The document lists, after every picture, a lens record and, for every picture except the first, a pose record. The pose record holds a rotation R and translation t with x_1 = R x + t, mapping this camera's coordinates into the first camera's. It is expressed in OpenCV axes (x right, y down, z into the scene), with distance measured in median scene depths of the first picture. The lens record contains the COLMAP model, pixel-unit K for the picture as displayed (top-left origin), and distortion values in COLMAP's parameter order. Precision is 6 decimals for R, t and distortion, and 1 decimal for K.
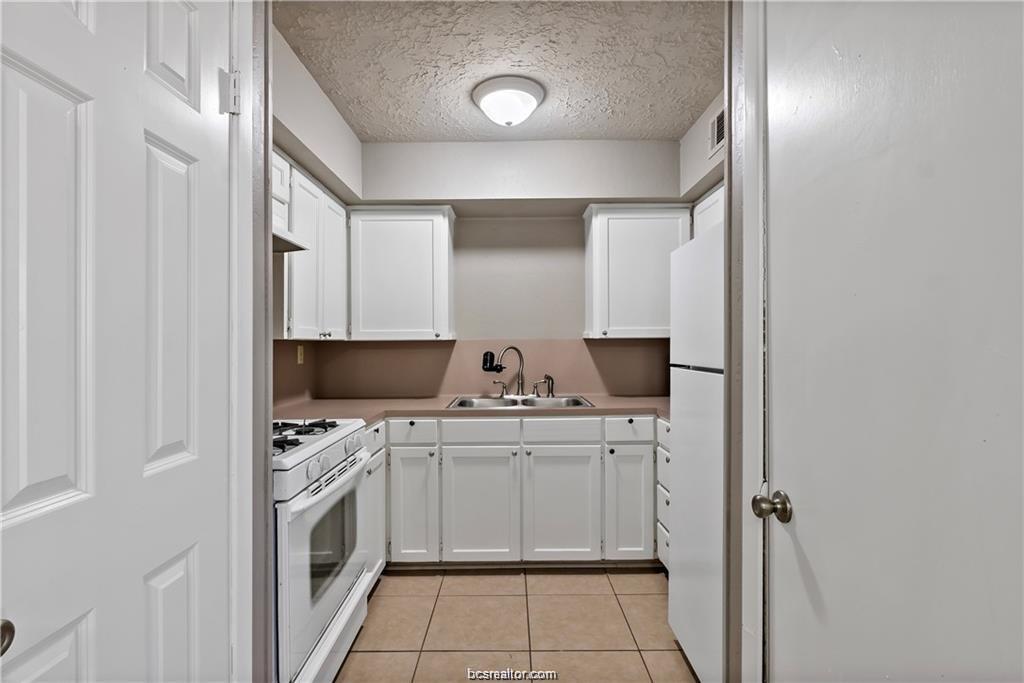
lens RADIAL K [[482.2, 0, 512.0], [0, 482.2, 341.5], [0, 0, 1]] dist [-0.001730, -0.000178]
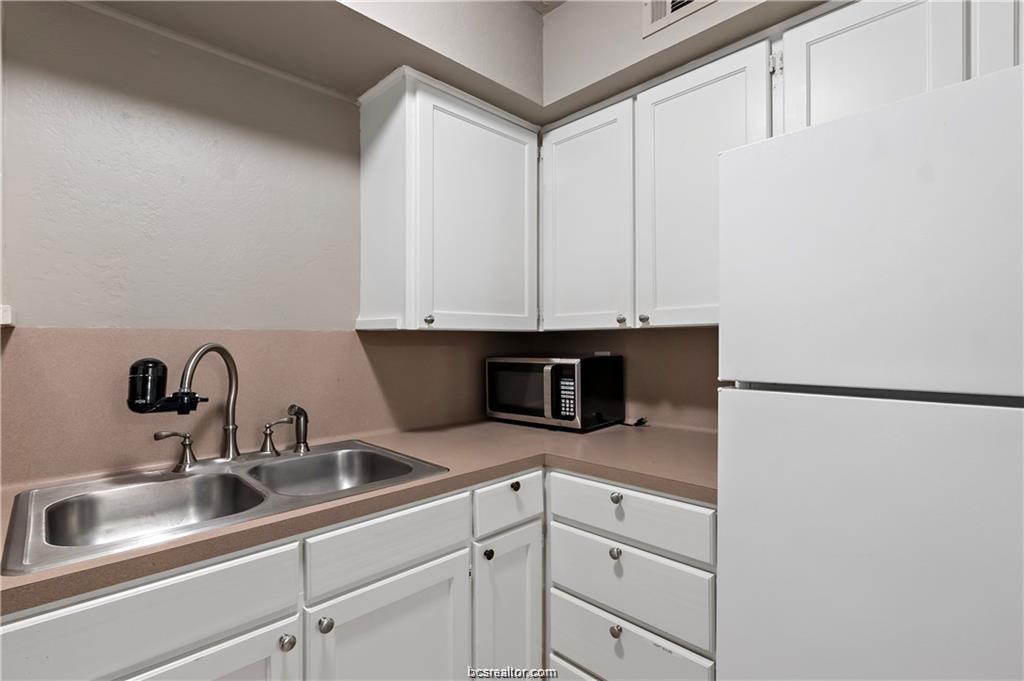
lens RADIAL K [[482.2, 0, 512.0], [0, 482.2, 340.5], [0, 0, 1]] dist [-0.001730, -0.000178]
pose [[0.717240, 0.003653, 0.696817, -0.117624], [-0.005248, 0.999986, 0.000159, 0.005099], [-0.696807, -0.003771, 0.717249, 0.589113]]
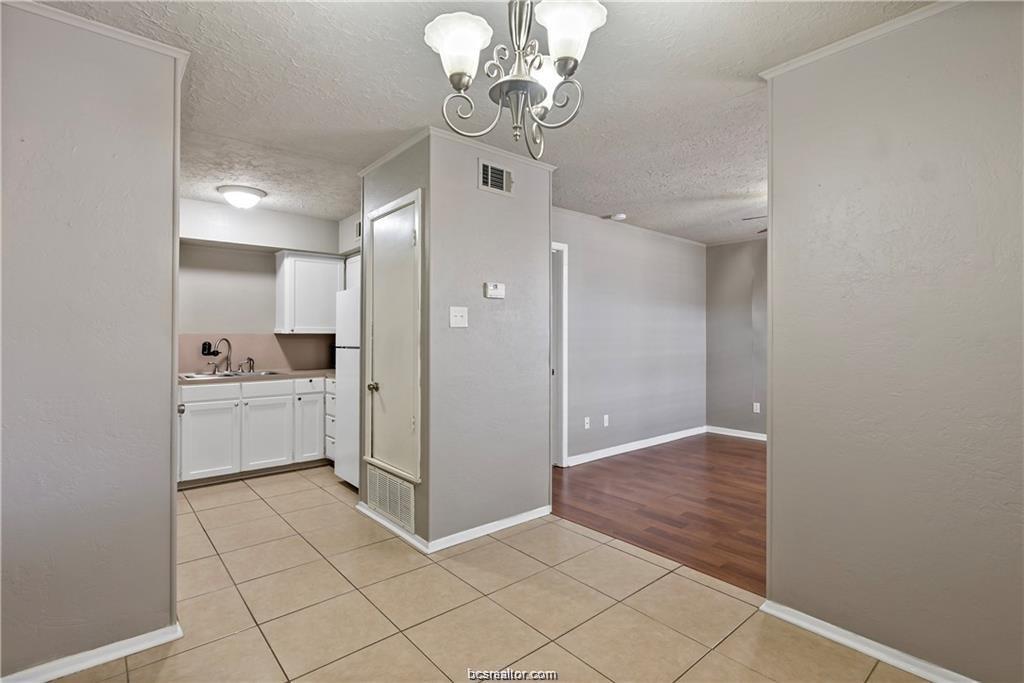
lens RADIAL K [[482.6, 0, 505.4], [0, 482.6, 336.1], [0, 0, 1]] dist [-0.001317, 0.000248]
pose [[0.769188, 0.006343, 0.638991, -0.313372], [-0.005032, 0.999980, -0.003869, 0.005094], [-0.639003, -0.000239, 0.769204, -0.758155]]
